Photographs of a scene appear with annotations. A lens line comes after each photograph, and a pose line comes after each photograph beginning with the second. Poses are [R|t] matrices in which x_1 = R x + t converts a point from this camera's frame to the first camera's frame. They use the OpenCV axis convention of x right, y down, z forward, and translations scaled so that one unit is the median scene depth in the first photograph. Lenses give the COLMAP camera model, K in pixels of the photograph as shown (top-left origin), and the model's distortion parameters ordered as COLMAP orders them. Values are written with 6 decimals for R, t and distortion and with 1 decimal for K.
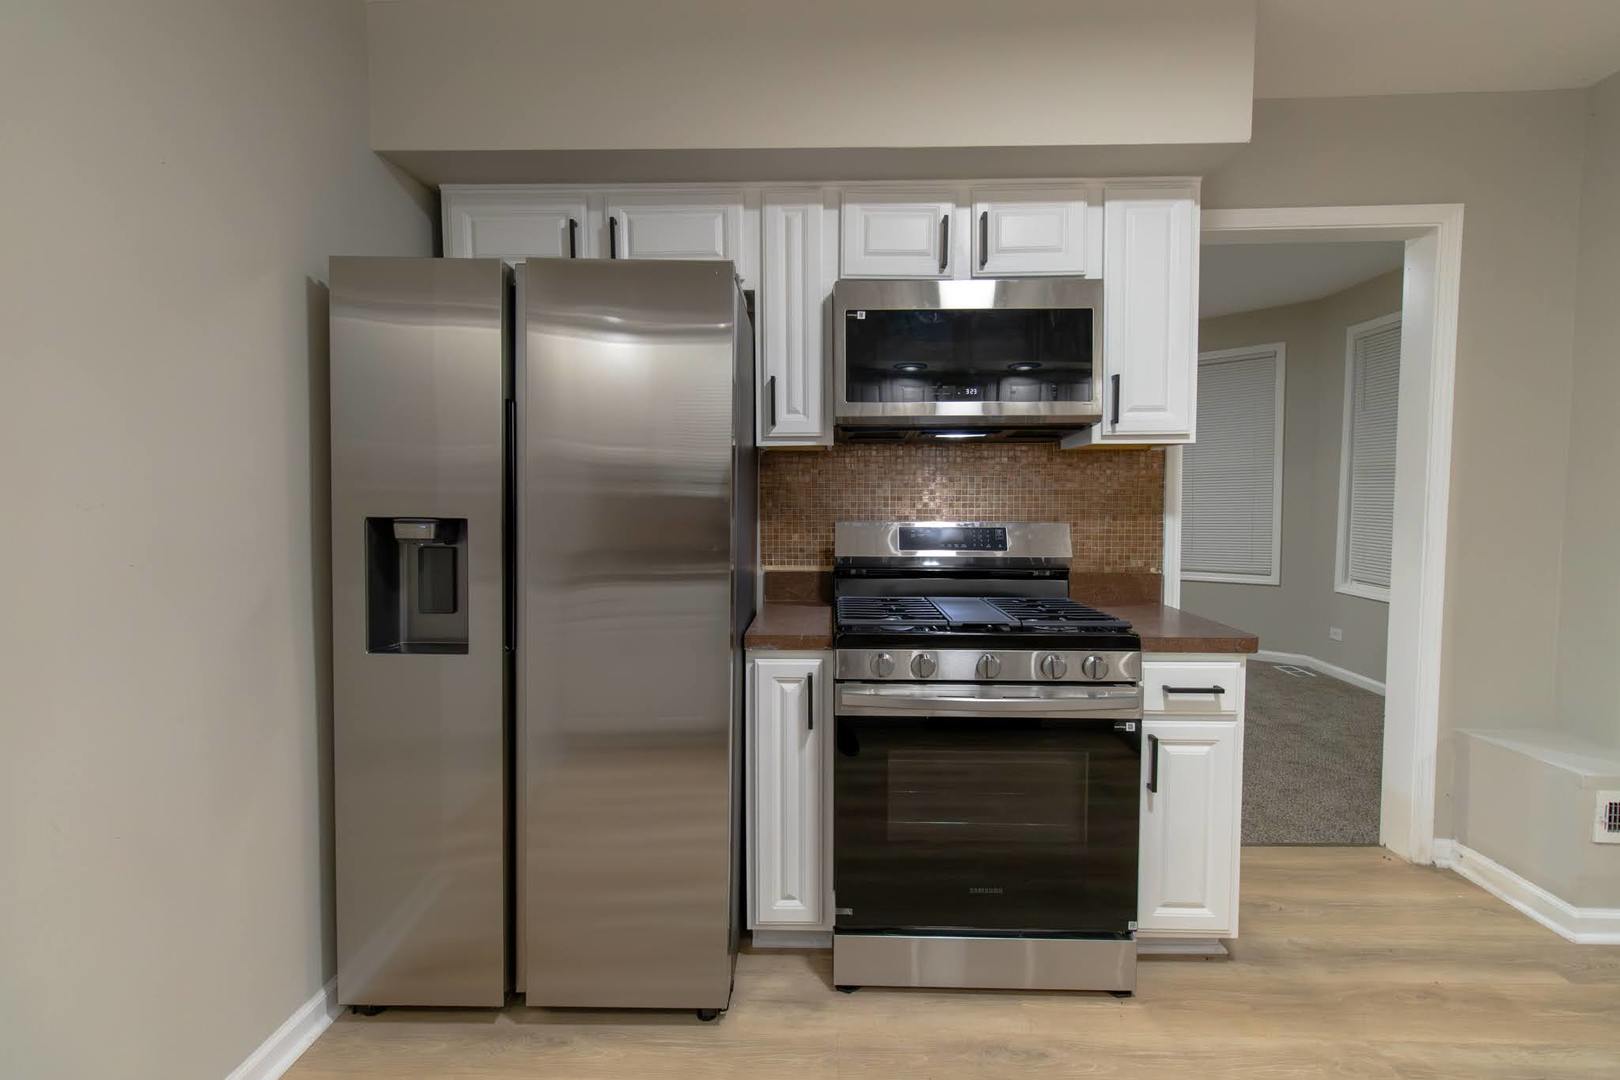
lens RADIAL K [[773.3, 0, 828.8], [0, 773.3, 527.8], [0, 0, 1]] dist [0.000202, -0.000335]
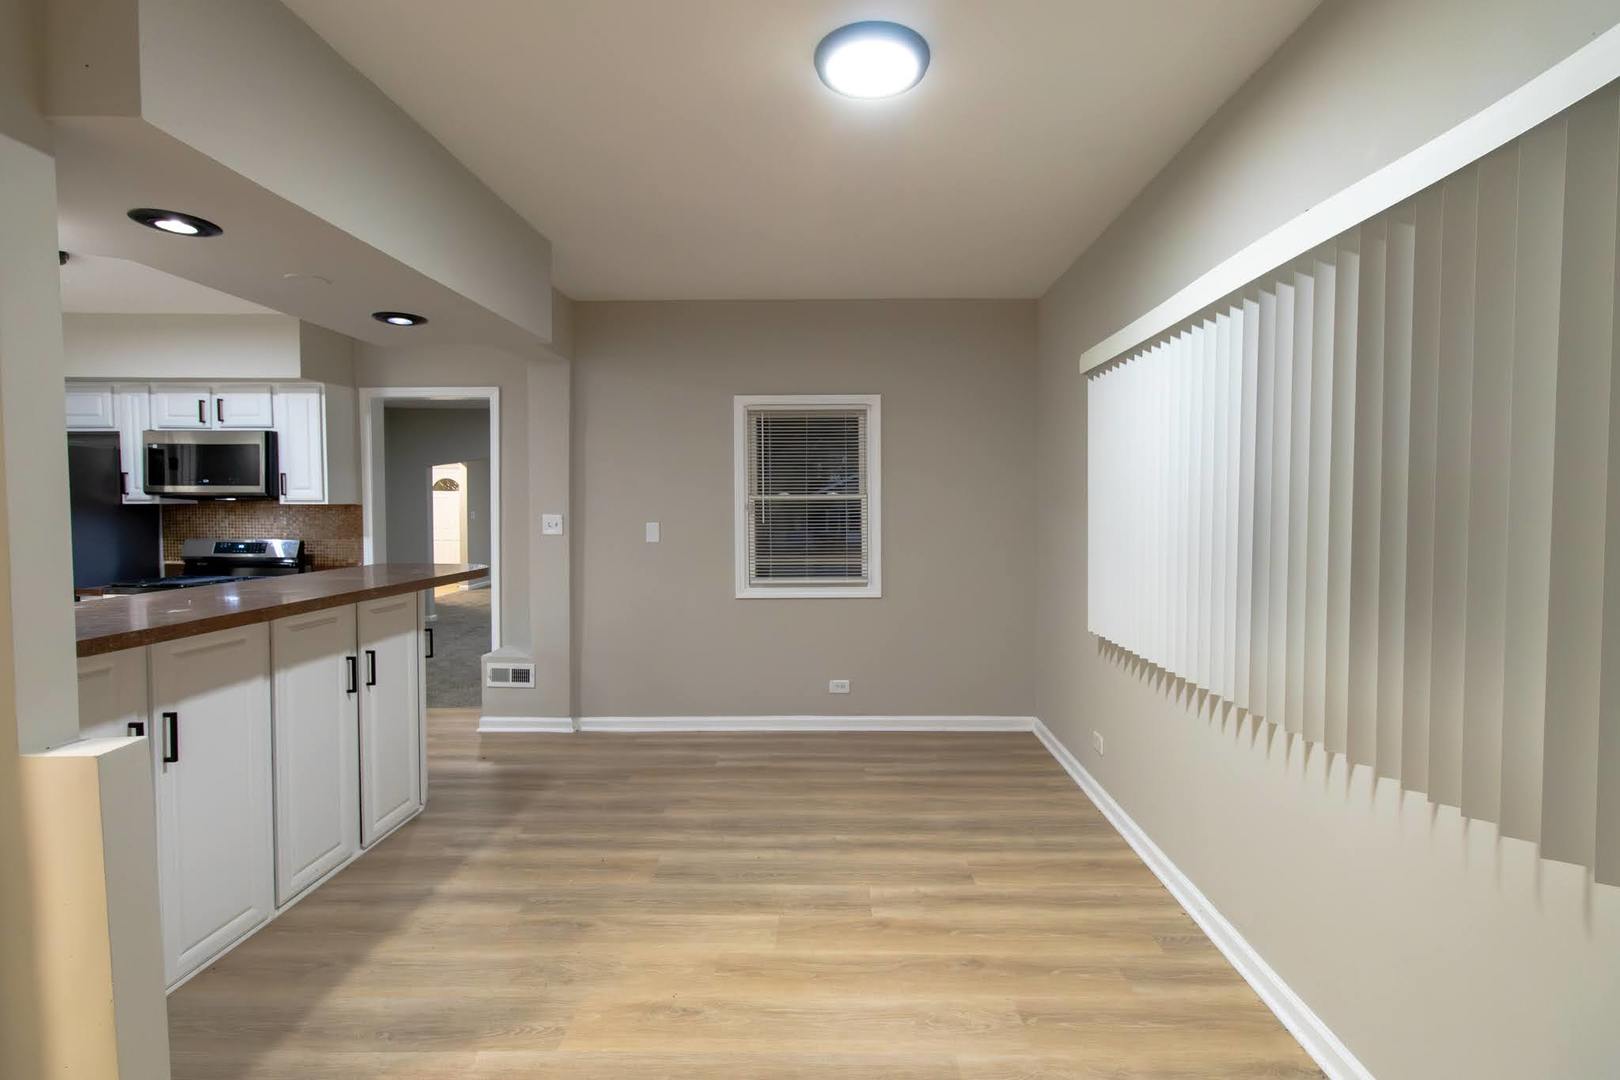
lens RADIAL K [[773.3, 0, 828.8], [0, 773.3, 527.8], [0, 0, 1]] dist [0.000202, -0.000335]
pose [[0.999904, 0.005145, 0.012882, 1.844640], [-0.005038, 0.999952, -0.008377, -0.032277], [-0.012925, 0.008311, 0.999882, -1.167667]]
